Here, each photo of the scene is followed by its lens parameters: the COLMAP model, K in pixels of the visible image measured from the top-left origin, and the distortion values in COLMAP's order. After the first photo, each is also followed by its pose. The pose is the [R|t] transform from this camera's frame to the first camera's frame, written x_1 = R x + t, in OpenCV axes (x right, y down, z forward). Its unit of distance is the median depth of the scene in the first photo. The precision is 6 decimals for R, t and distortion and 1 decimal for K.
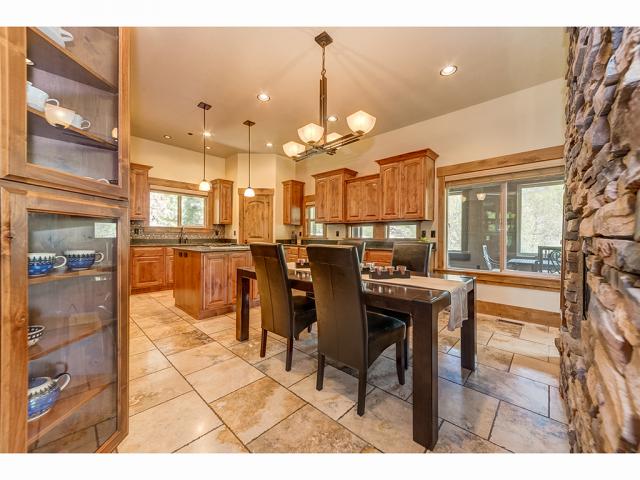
lens RADIAL K [[245.1, 0, 321.5], [0, 245.1, 237.8], [0, 0, 1]] dist [-0.000227, 0.000323]
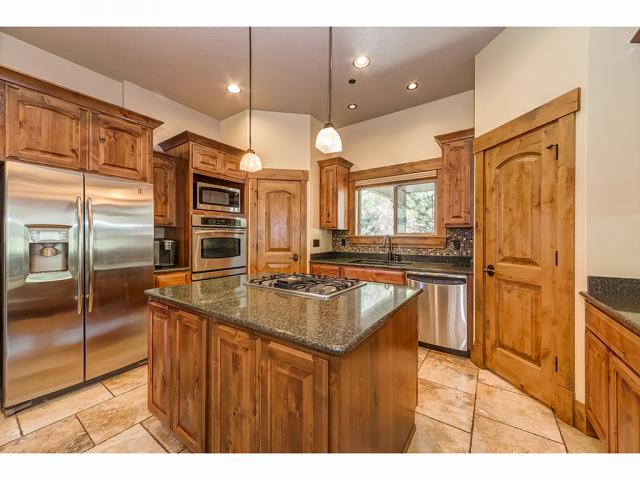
lens RADIAL K [[245.1, 0, 321.5], [0, 245.1, 237.5], [0, 0, 1]] dist [-0.000227, 0.000323]
pose [[0.139420, -0.008800, -0.990194, 0.034948], [-0.007402, 0.999923, -0.009929, -0.029273], [0.990206, 0.008714, 0.139344, 0.683480]]
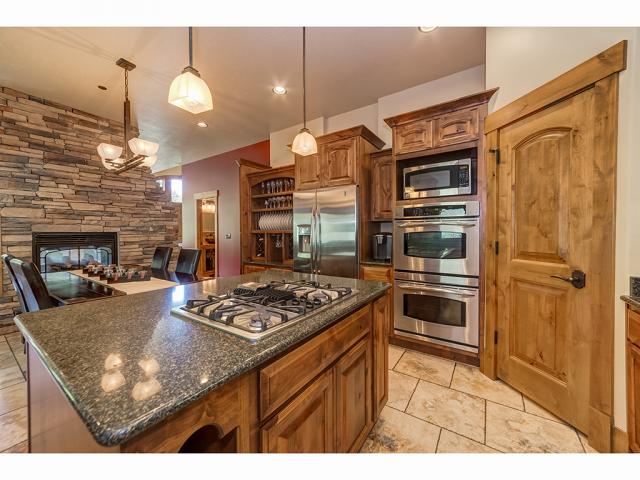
lens RADIAL K [[245.1, 0, 322.8], [0, 245.1, 237.4], [0, 0, 1]] dist [-0.000227, 0.000323]
pose [[-0.988720, -0.004103, -0.149718, -0.279738], [-0.007885, 0.999664, 0.024677, -0.032027], [0.149567, 0.025579, -0.988421, 0.914494]]
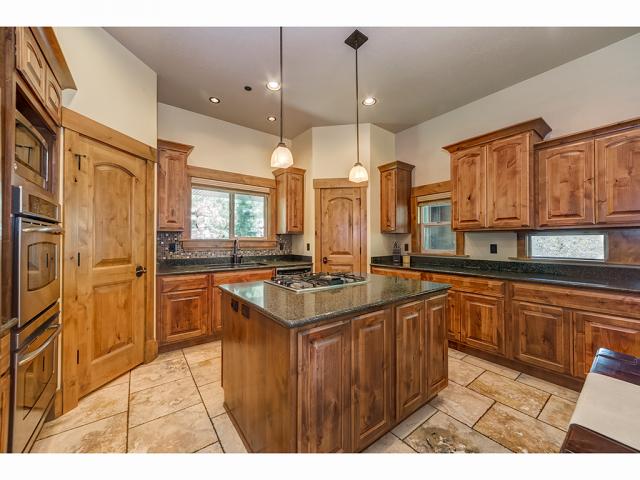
lens RADIAL K [[245.1, 0, 319.7], [0, 245.1, 238.1], [0, 0, 1]] dist [-0.000227, 0.000323]
pose [[0.983826, -0.011906, -0.178729, -0.205728], [0.008486, 0.999766, -0.019886, -0.029689], [0.178924, 0.018048, 0.983697, 0.353806]]
